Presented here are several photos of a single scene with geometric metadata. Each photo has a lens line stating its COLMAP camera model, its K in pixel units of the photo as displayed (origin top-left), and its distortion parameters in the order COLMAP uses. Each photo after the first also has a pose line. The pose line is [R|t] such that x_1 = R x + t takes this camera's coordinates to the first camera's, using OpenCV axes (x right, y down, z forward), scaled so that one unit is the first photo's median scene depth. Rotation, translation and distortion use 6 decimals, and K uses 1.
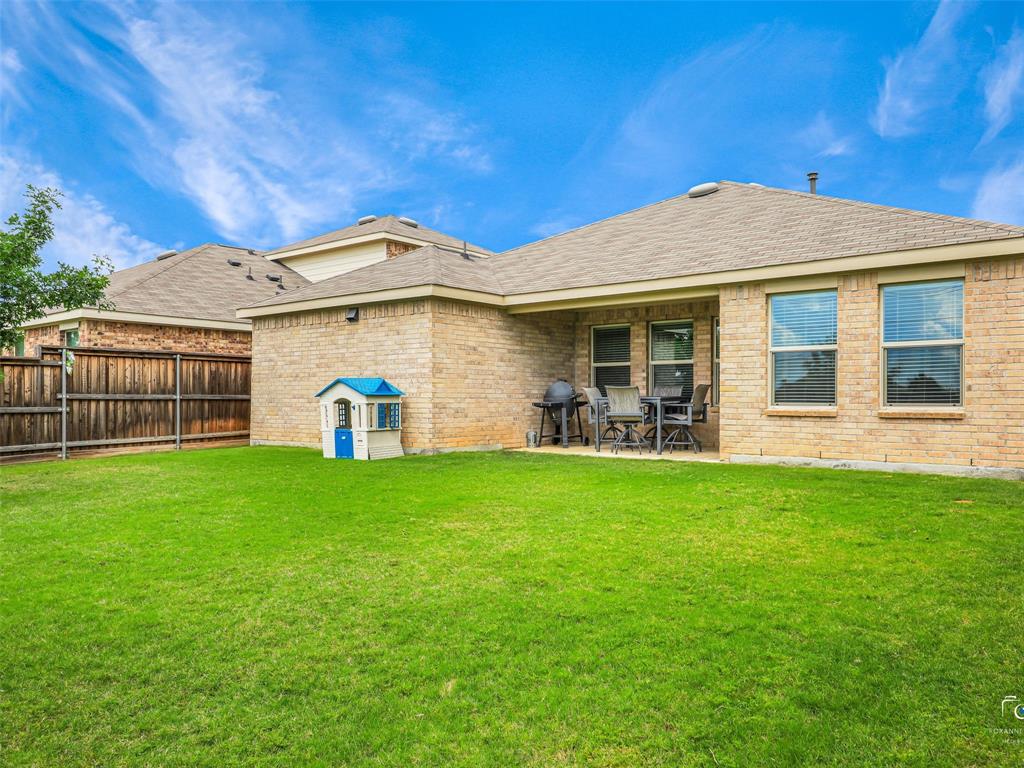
lens RADIAL K [[761.0, 0, 512.0], [0, 761.0, 384.0], [0, 0, 1]] dist [0.011555, 0.001873]
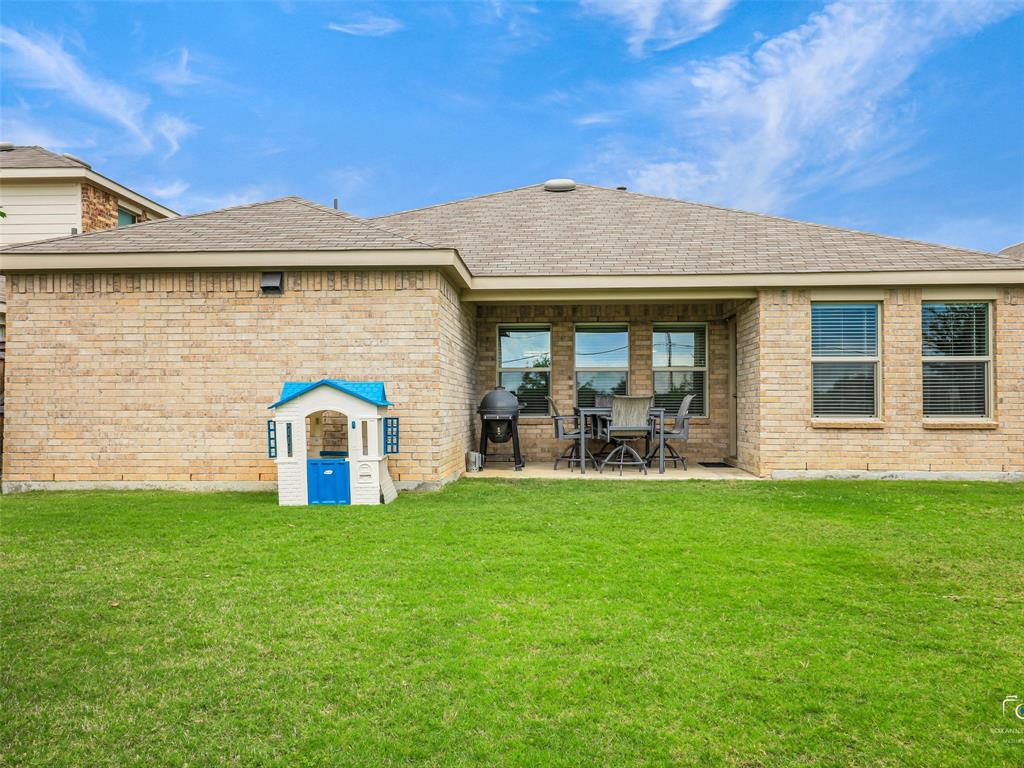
lens RADIAL K [[761.0, 0, 512.0], [0, 761.0, 384.0], [0, 0, 1]] dist [0.011555, 0.001873]
pose [[0.813052, 0.017987, 0.581912, -0.468615], [-0.011099, 0.999820, -0.015397, 0.004466], [-0.582085, 0.006060, 0.813106, 0.387891]]
